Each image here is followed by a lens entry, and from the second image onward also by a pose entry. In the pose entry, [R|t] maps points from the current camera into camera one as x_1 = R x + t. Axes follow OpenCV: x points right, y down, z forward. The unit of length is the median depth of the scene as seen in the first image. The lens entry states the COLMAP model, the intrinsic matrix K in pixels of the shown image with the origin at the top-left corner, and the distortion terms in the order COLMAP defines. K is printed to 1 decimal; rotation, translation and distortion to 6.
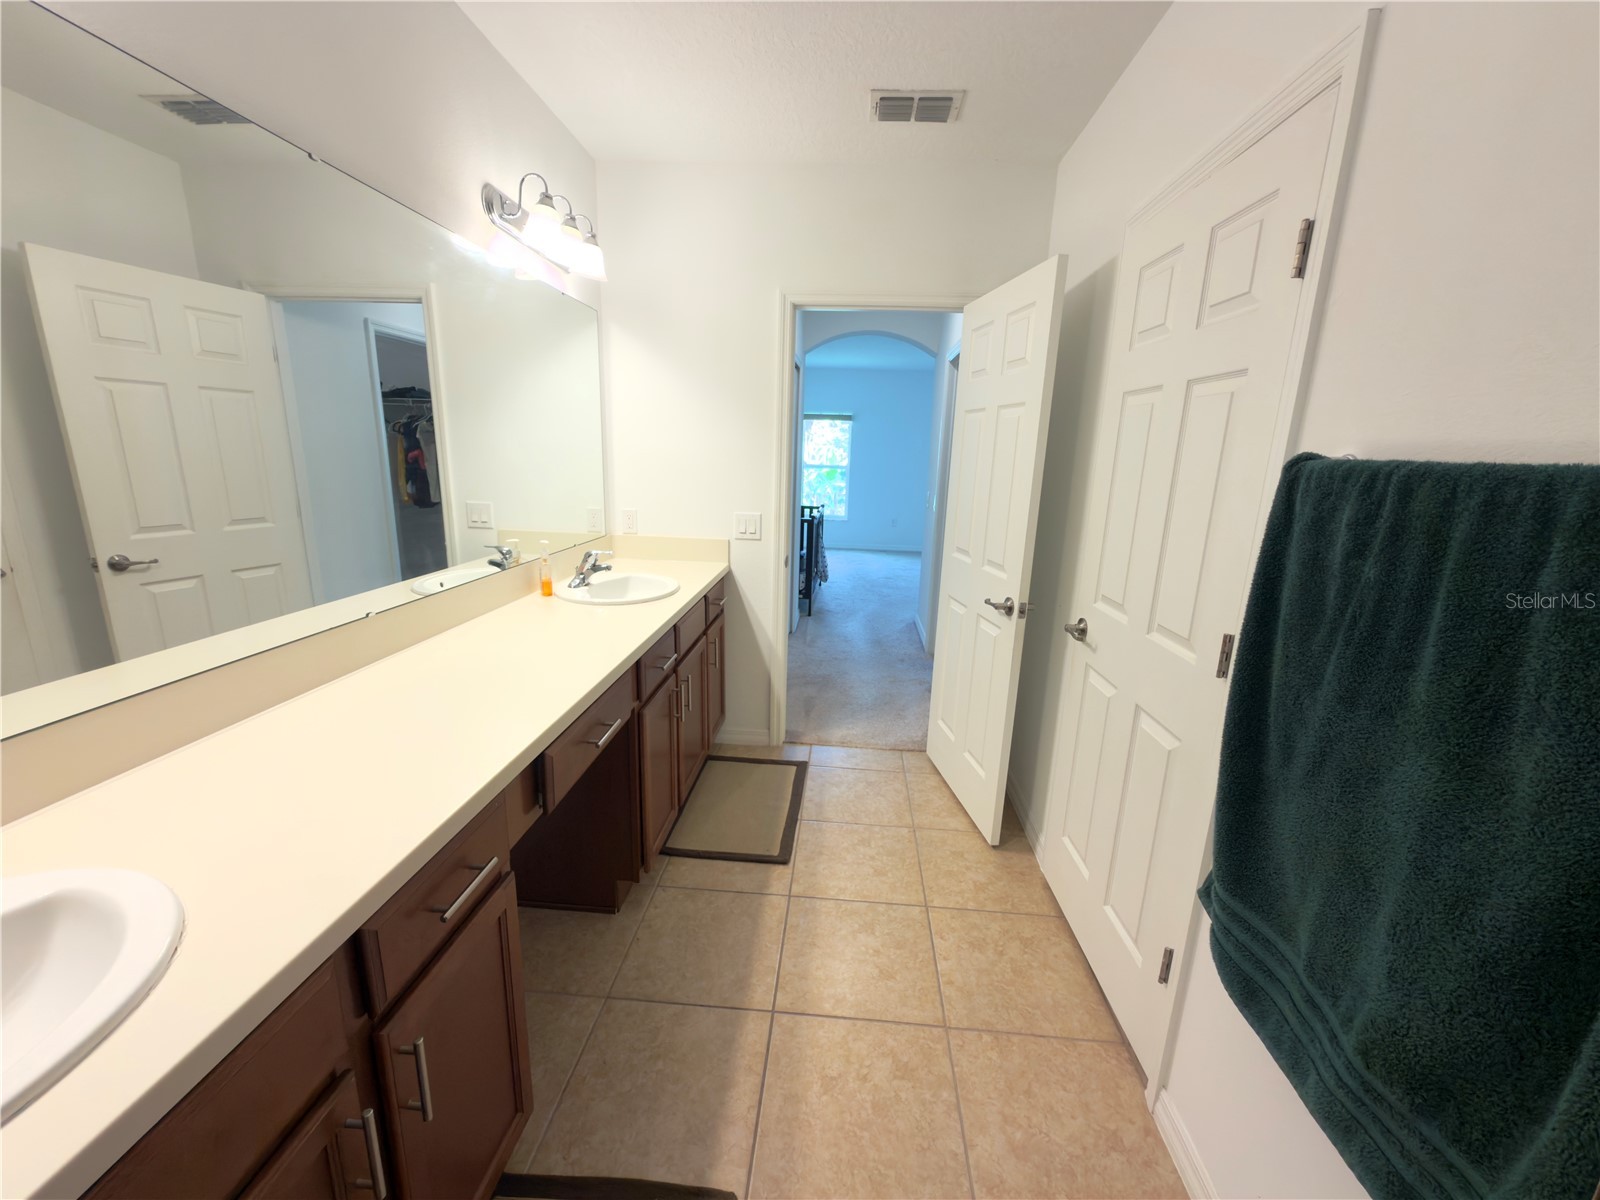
lens RADIAL K [[637.1, 0, 807.8], [0, 637.1, 598.3], [0, 0, 1]] dist [-0.004251, 0.001593]
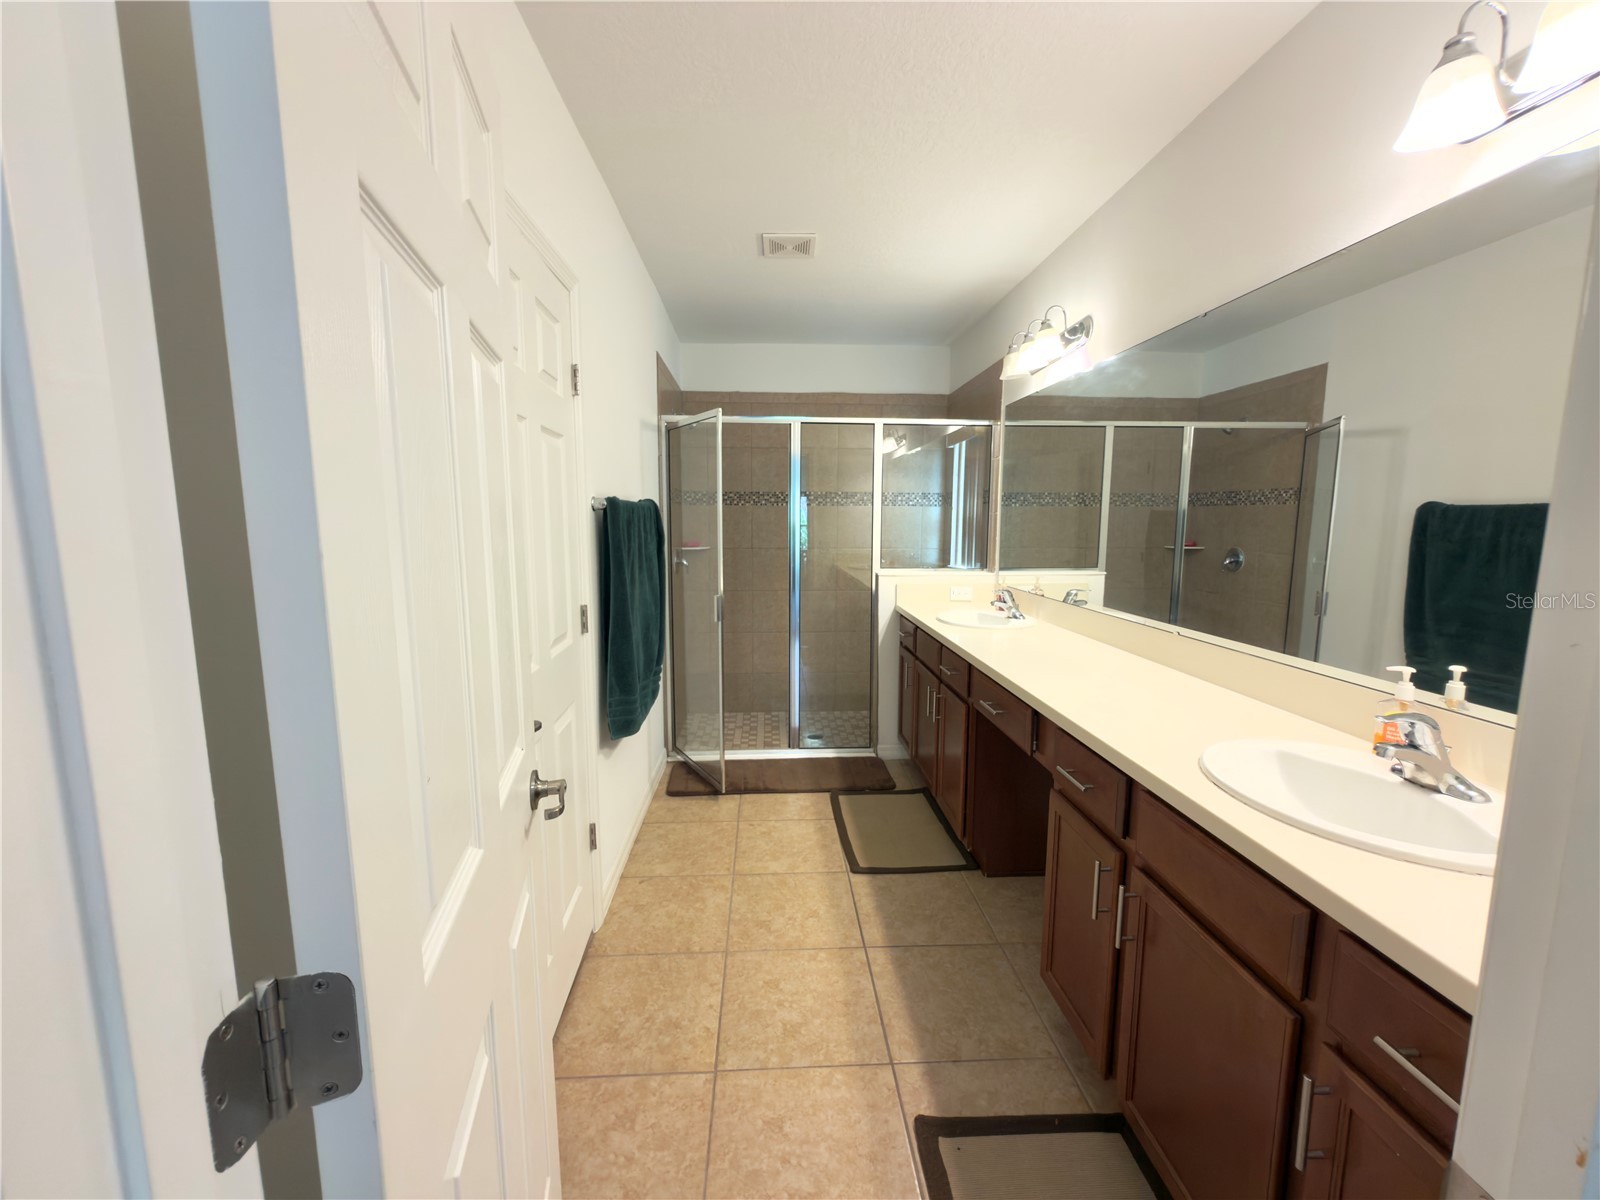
lens RADIAL K [[637.1, 0, 803.0], [0, 637.1, 601.1], [0, 0, 1]] dist [-0.004251, 0.001593]
pose [[-0.991435, -0.005665, -0.130478, 0.206619], [-0.050034, 0.939312, 0.339397, -0.357448], [0.120637, 0.343018, -0.931550, 1.713639]]
